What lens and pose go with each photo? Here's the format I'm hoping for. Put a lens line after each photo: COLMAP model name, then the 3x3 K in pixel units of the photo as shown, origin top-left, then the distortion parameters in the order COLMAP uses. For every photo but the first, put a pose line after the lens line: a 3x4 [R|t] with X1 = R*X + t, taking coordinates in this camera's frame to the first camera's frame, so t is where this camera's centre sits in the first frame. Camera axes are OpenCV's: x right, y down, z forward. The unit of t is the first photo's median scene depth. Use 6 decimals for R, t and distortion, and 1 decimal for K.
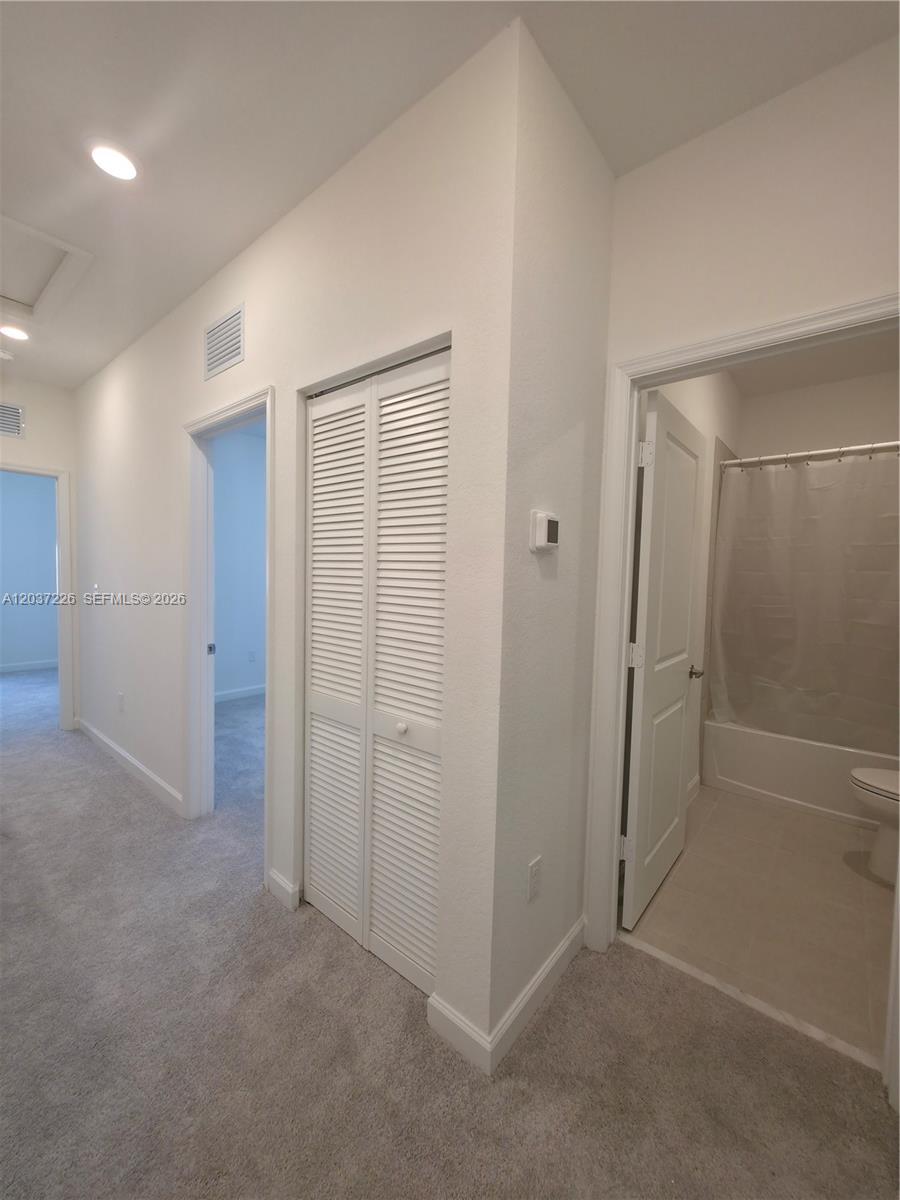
lens RADIAL K [[478.3, 0, 451.8], [0, 478.3, 603.5], [0, 0, 1]] dist [-0.001757, -0.000280]
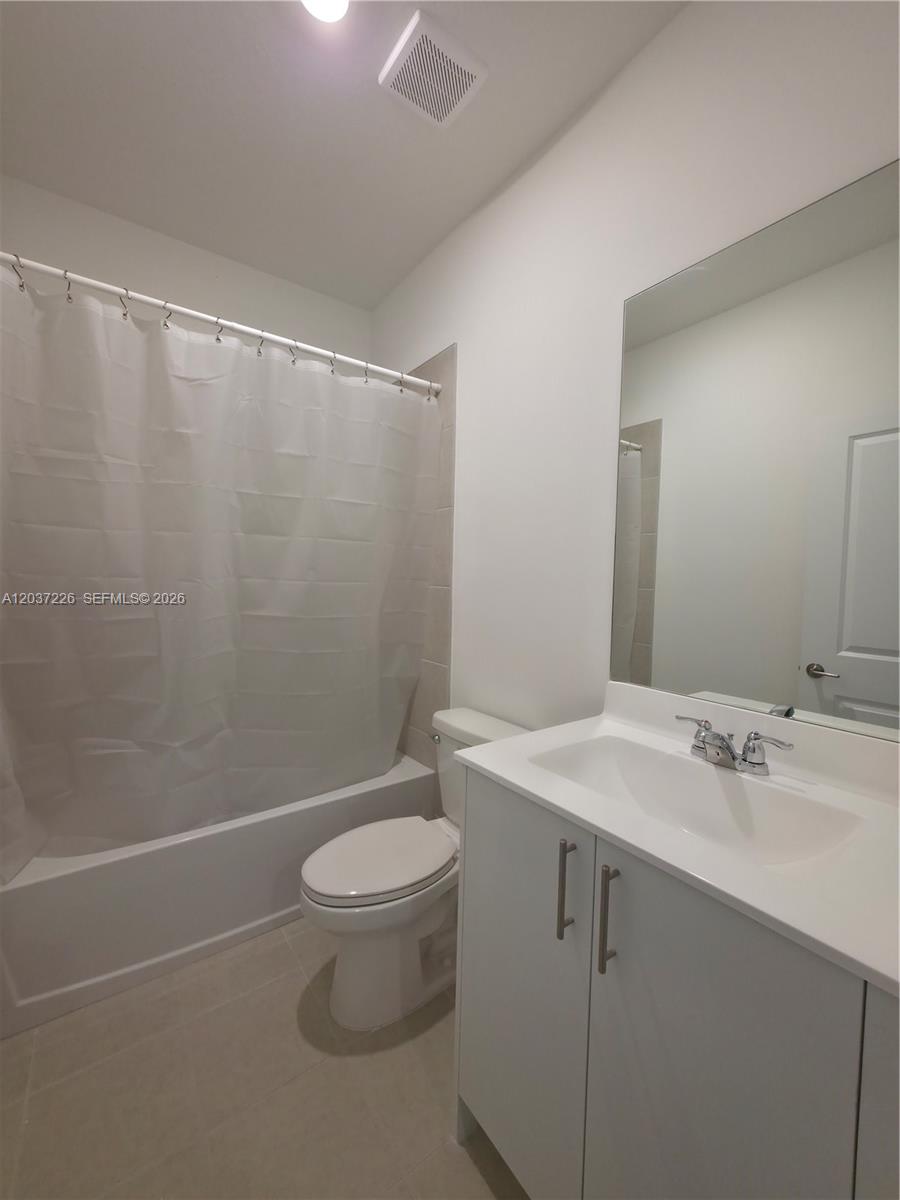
lens RADIAL K [[478.3, 0, 451.7], [0, 478.3, 603.3], [0, 0, 1]] dist [-0.001757, -0.000280]
pose [[0.238884, -0.061519, 0.969098, 0.292281], [0.034393, 0.997901, 0.054869, -0.002250], [-0.970439, 0.020223, 0.240498, 0.579184]]
